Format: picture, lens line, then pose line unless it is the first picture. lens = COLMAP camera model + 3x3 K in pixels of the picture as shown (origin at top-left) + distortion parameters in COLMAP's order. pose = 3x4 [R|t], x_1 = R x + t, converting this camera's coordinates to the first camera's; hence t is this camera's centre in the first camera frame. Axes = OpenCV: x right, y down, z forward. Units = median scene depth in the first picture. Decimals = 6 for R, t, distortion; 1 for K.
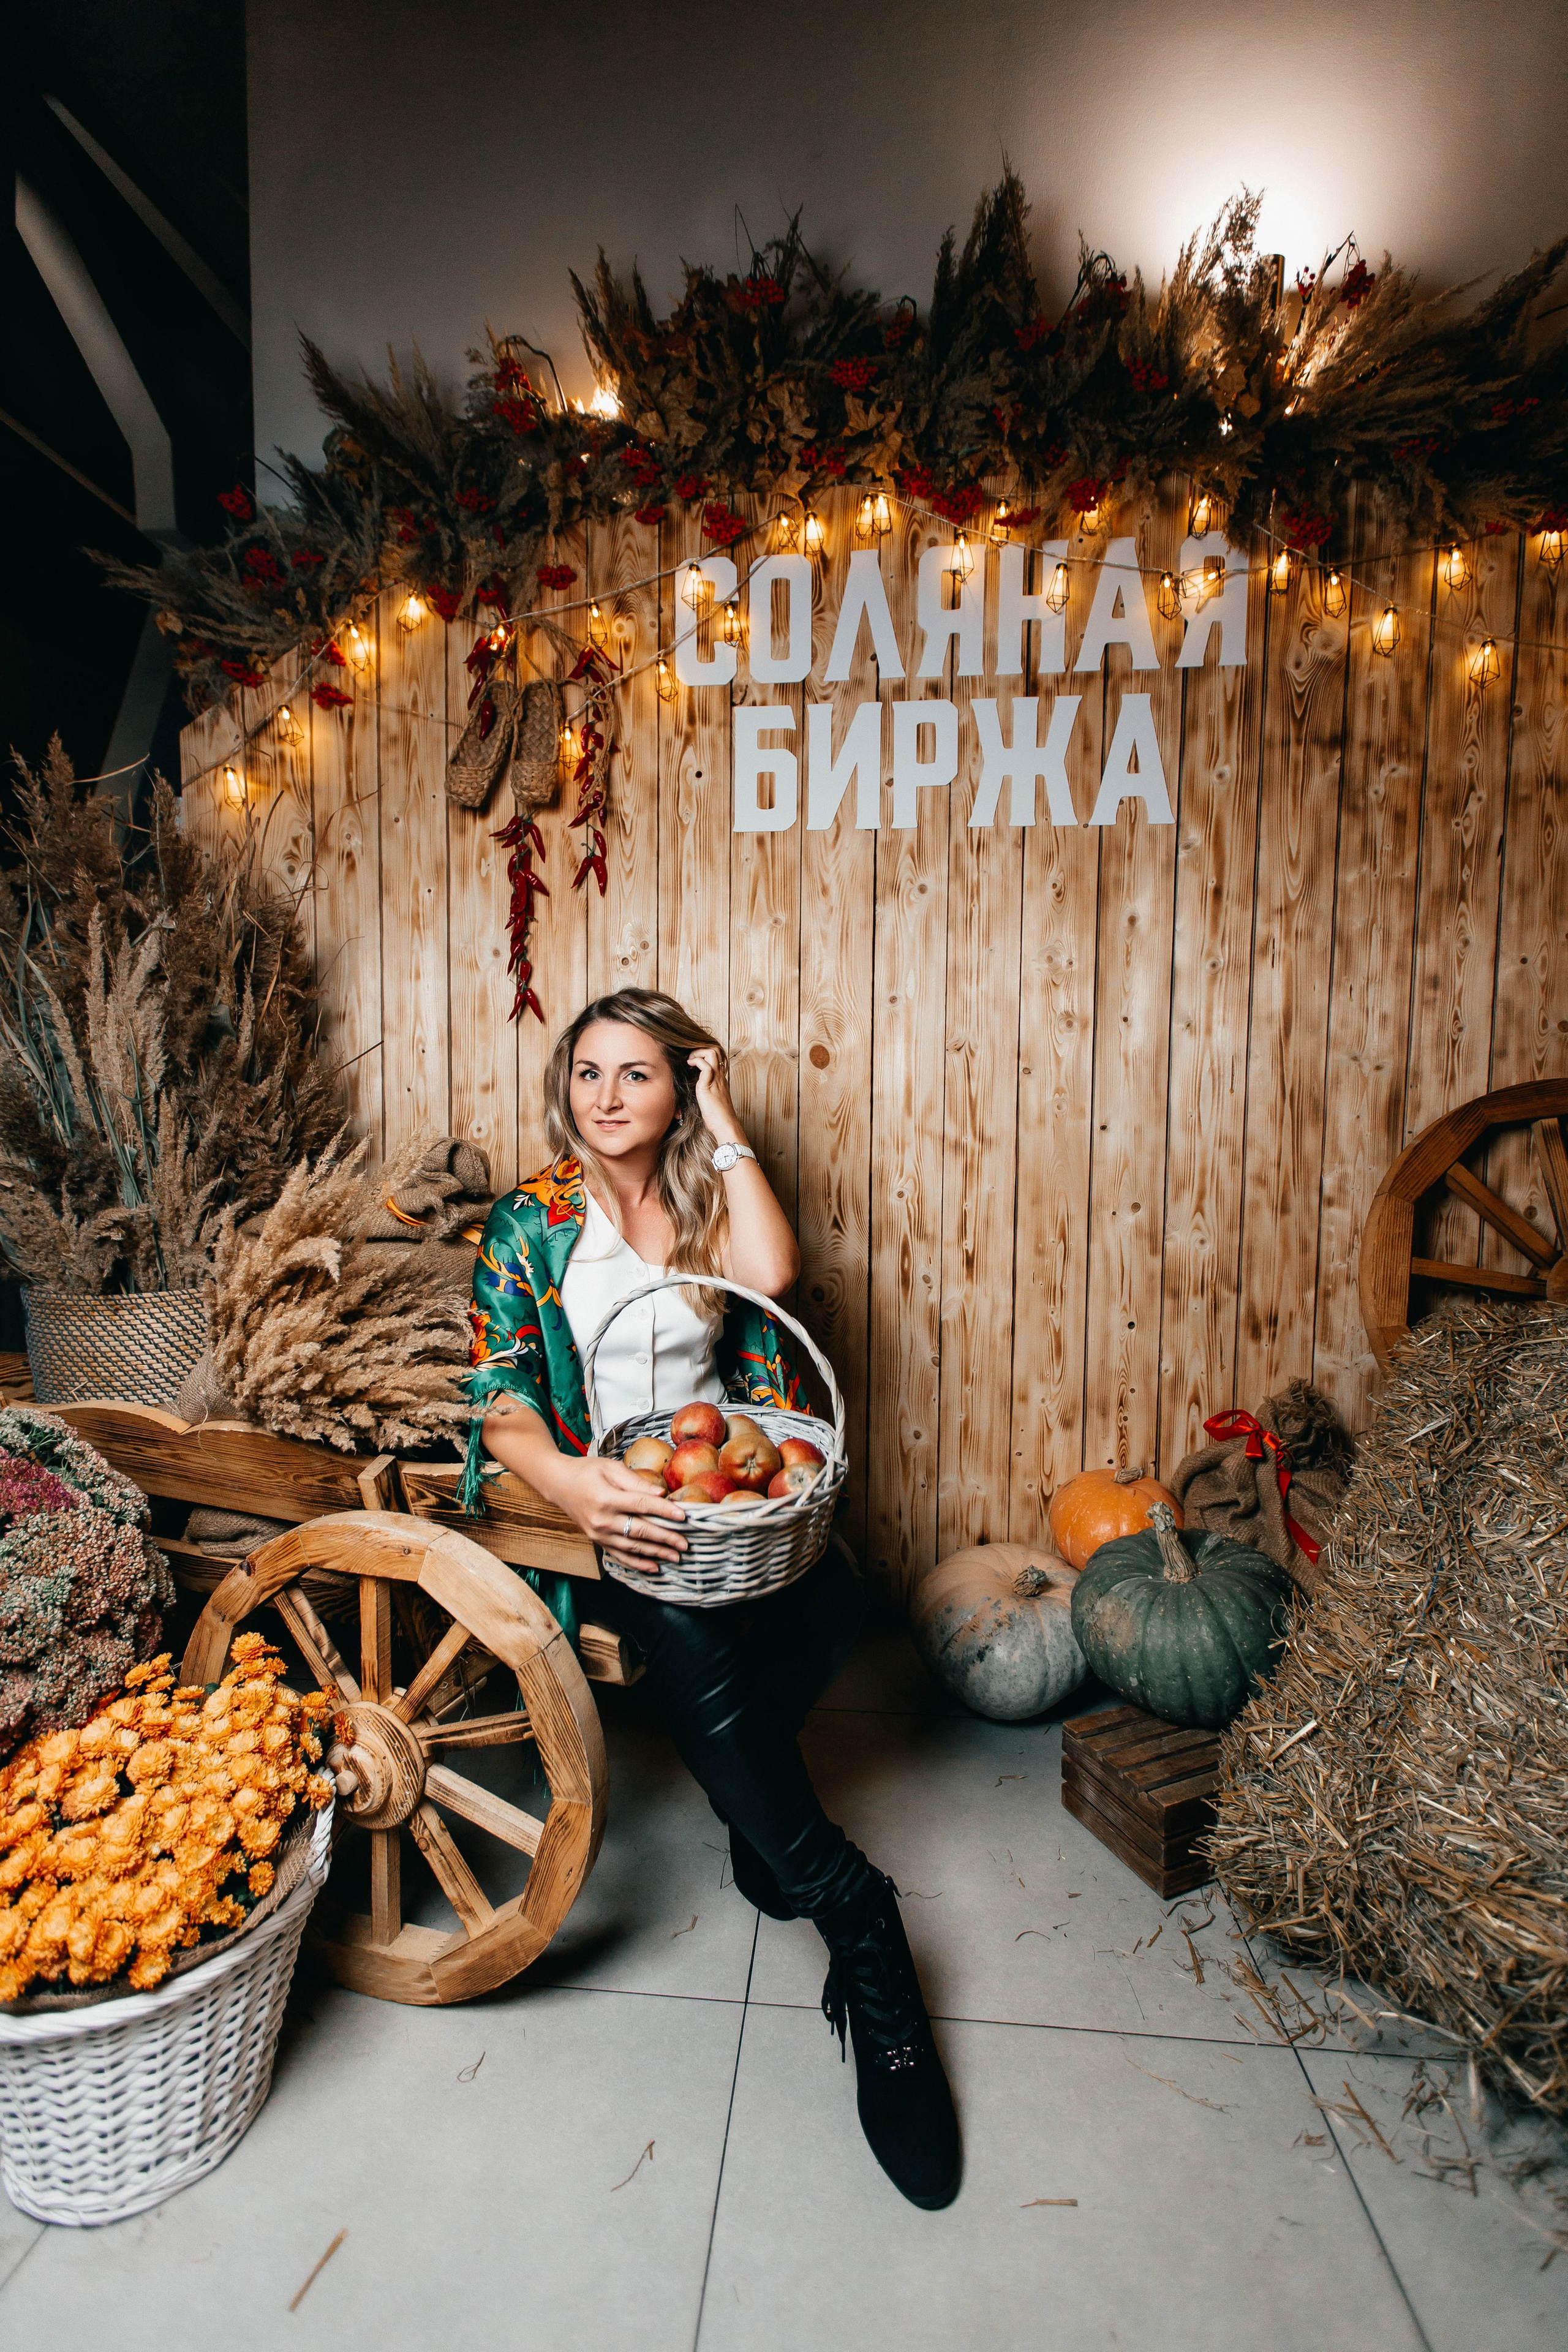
lens RADIAL K [[1041.2, 0, 784.0], [0, 1041.2, 1180.9], [0, 0, 1]] dist [0.010002, -0.006040]
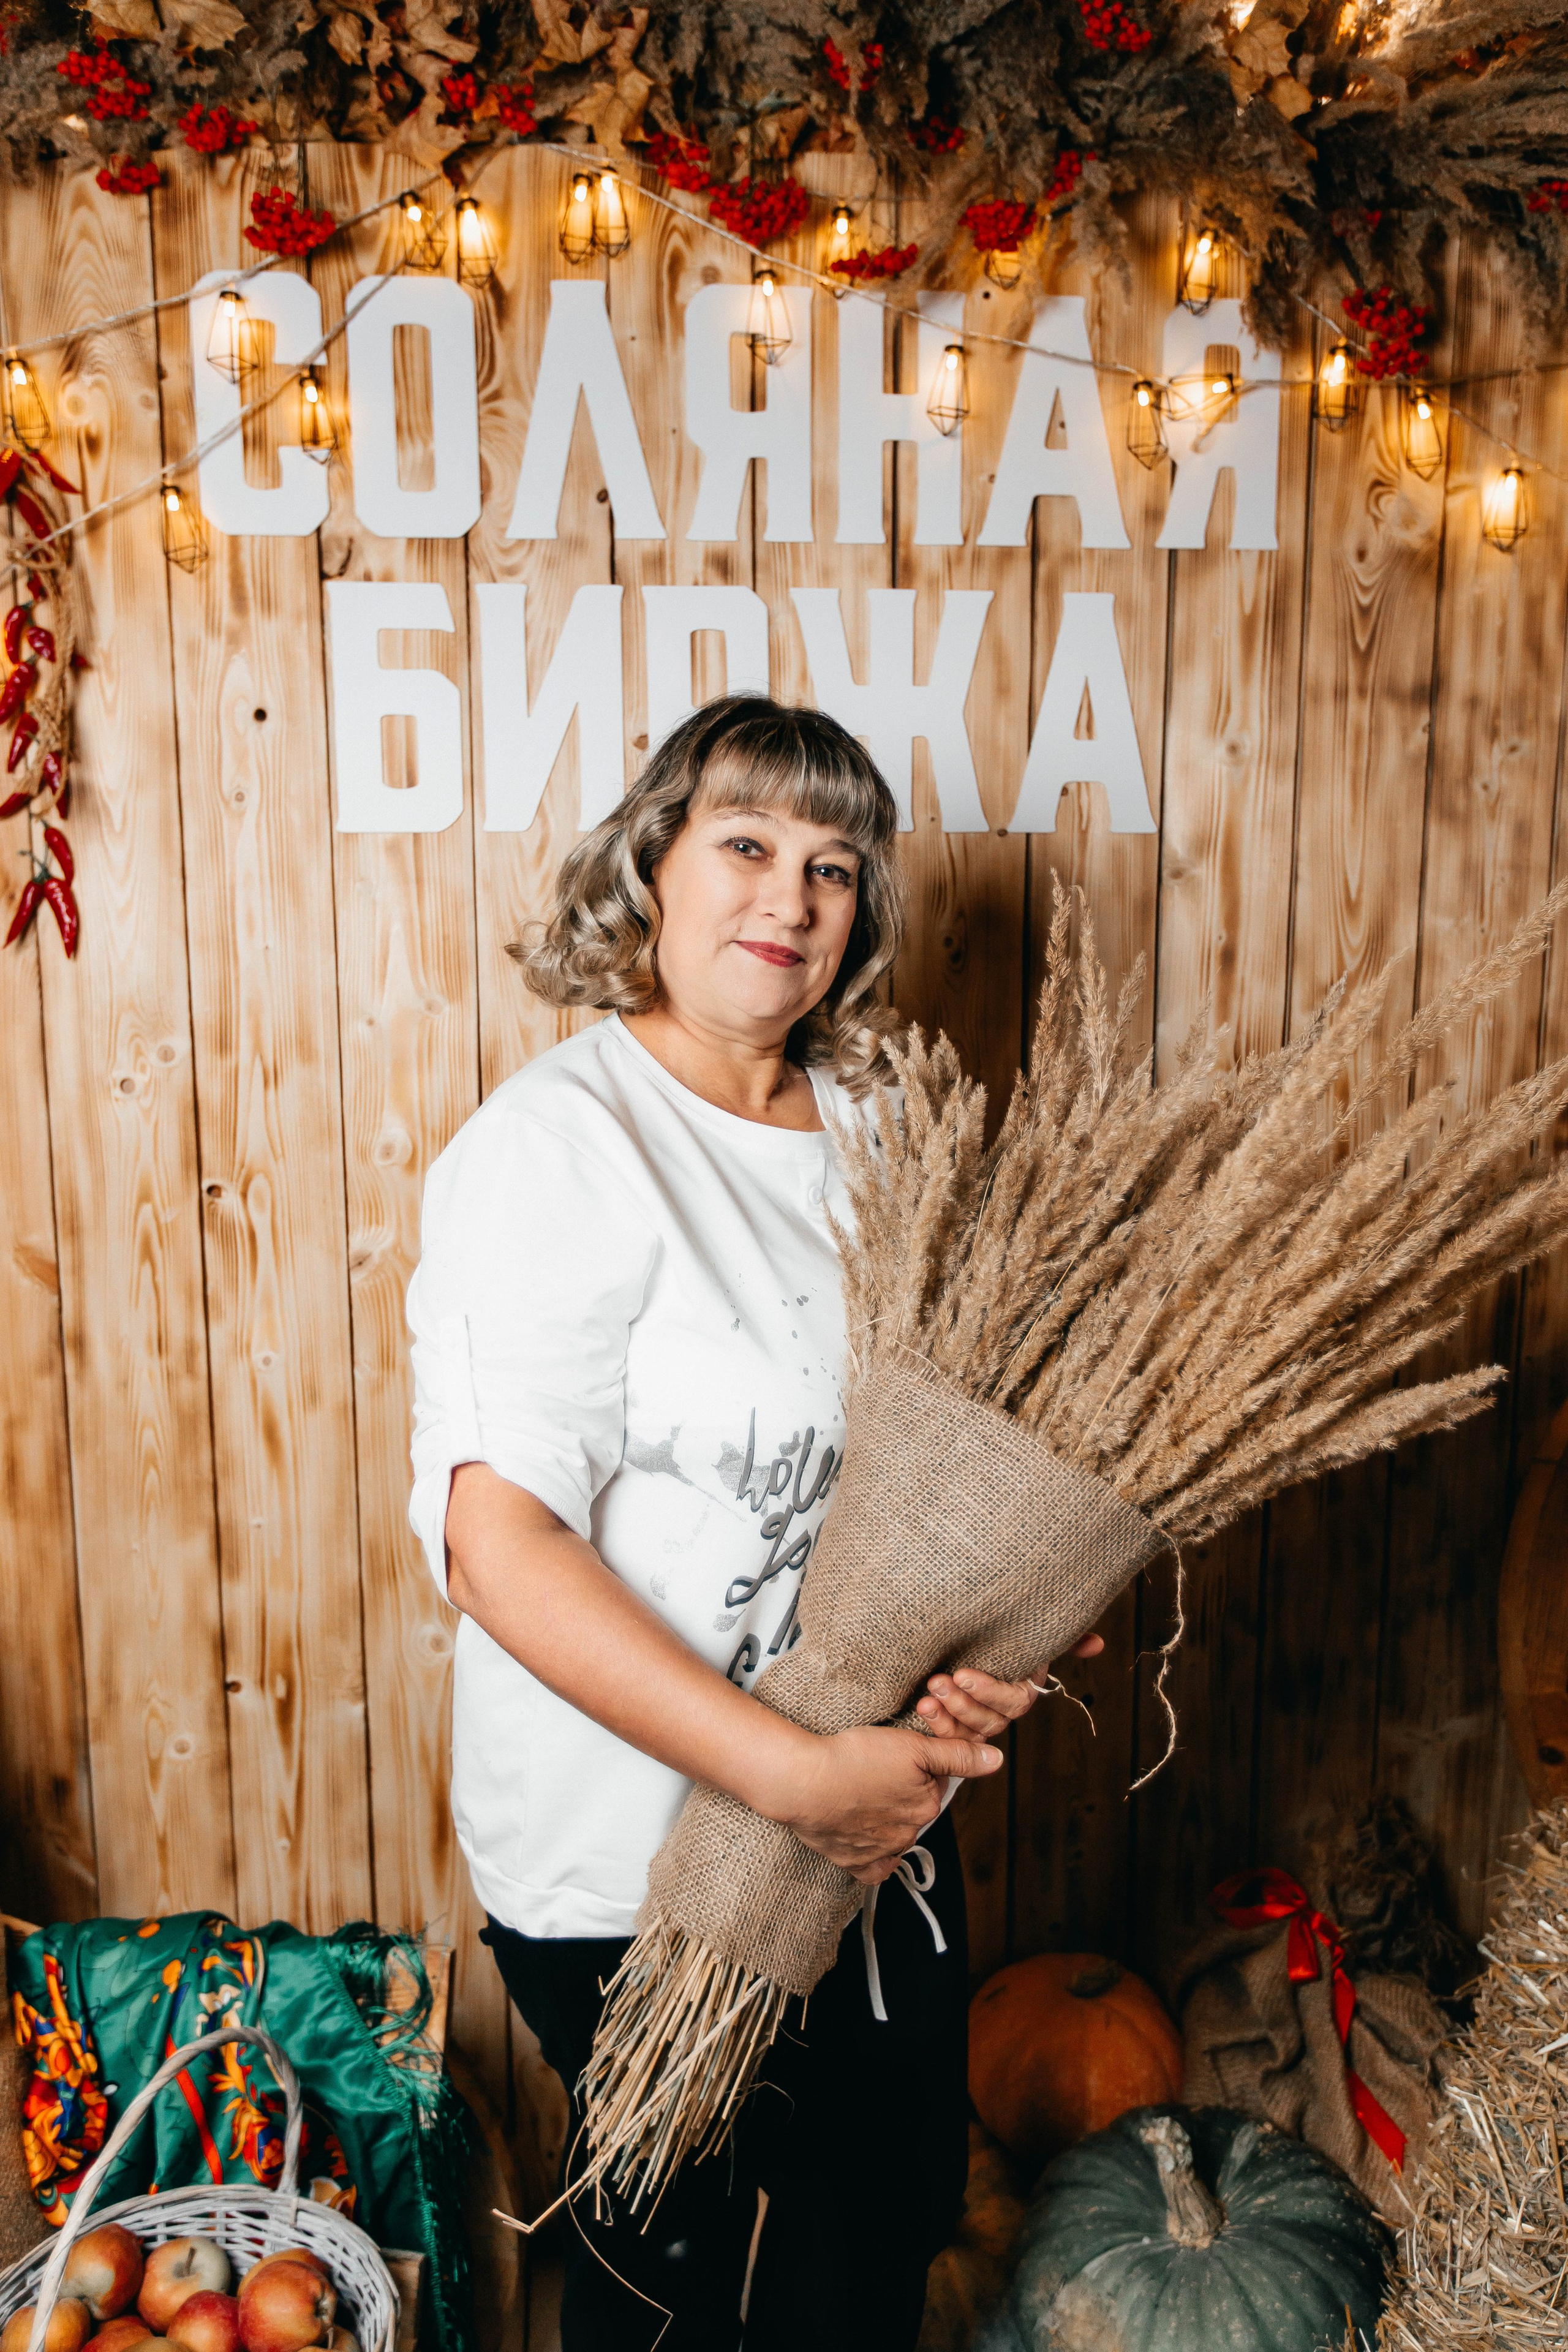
lens RADIAL K [[1793.5, 0, 784.2], [0, 1793.5, 1192.3], [0, 0, 1]] dist [0.005844, -0.009282]
pose [[0.978502, -0.043809, 0.201532, -0.019782], [0.025063, 0.995196, 0.094645, -0.242659], [-0.204710, -0.087559, 0.974899, 0.090464]]
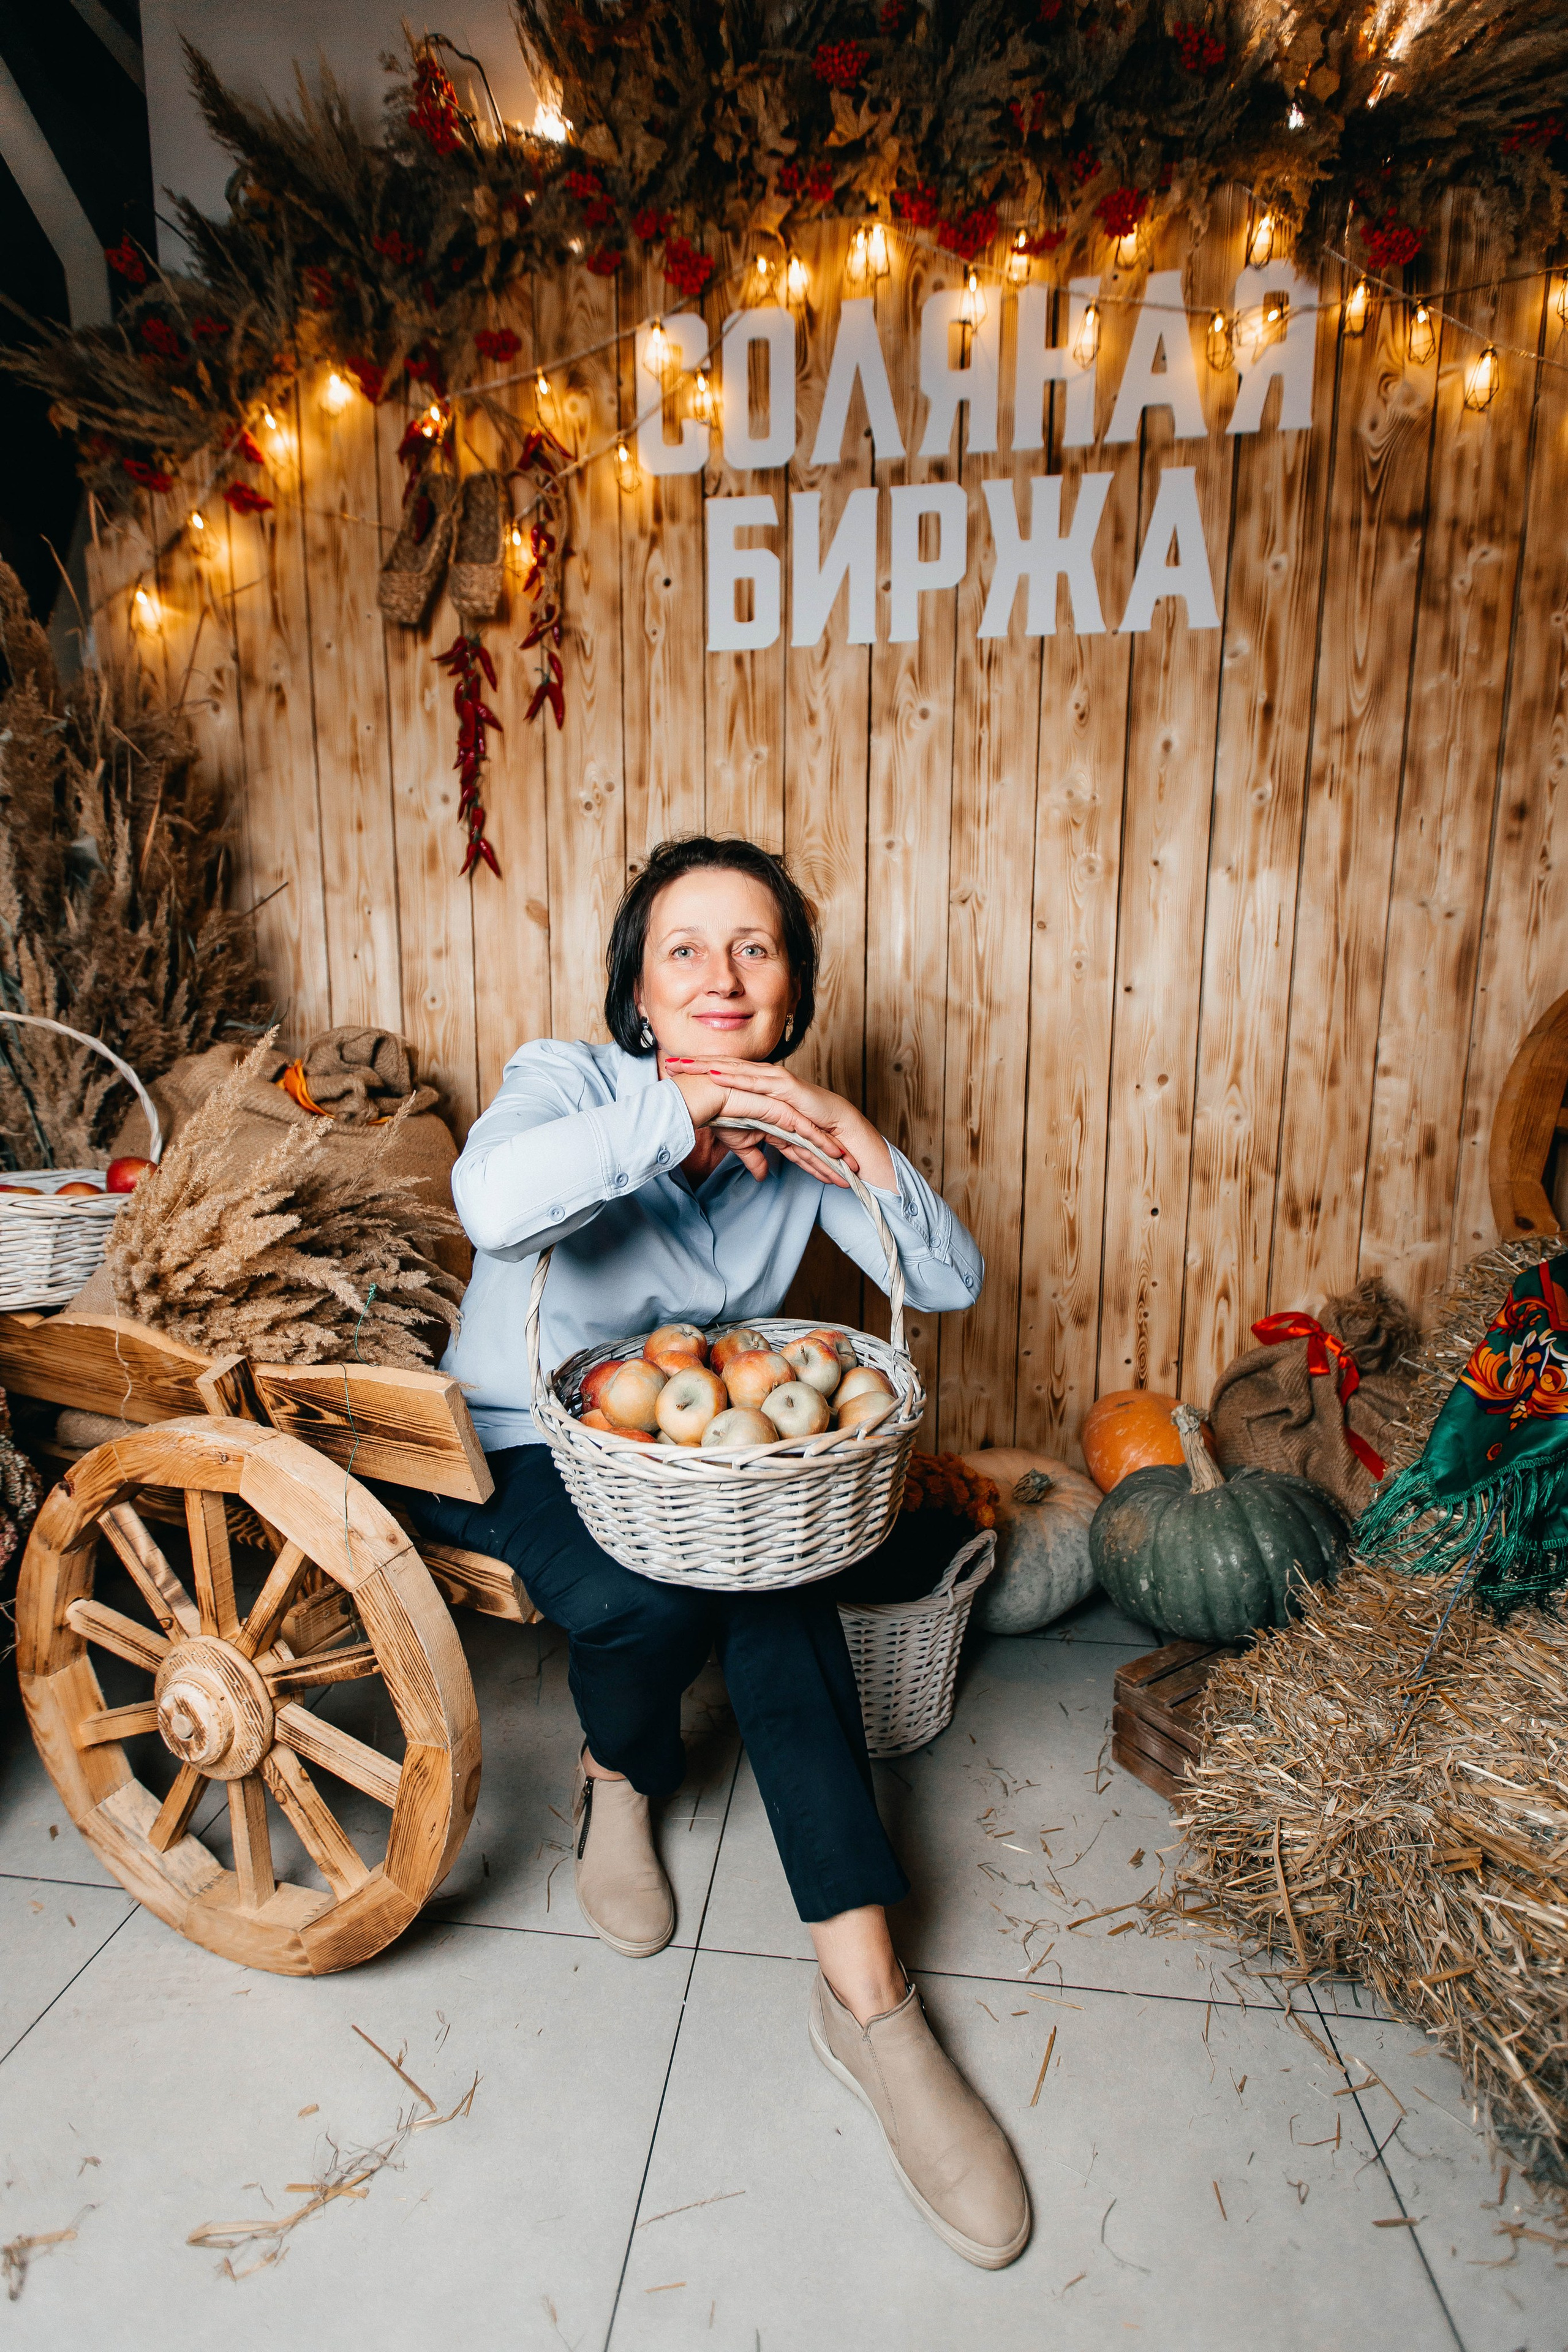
lens RADIAL K [[1041.2, 0, 778.9], [0, 1041.2, 1179.2], [0, 0, 1]] dist [0.010002, -0.006040]
pose [[0.999575, -0.002757, -0.029027, 0.036022], [0.005022, 0.996921, 0.078254, 0.038958], [0.028722, -0.078366, 0.996511, 0.098911]]
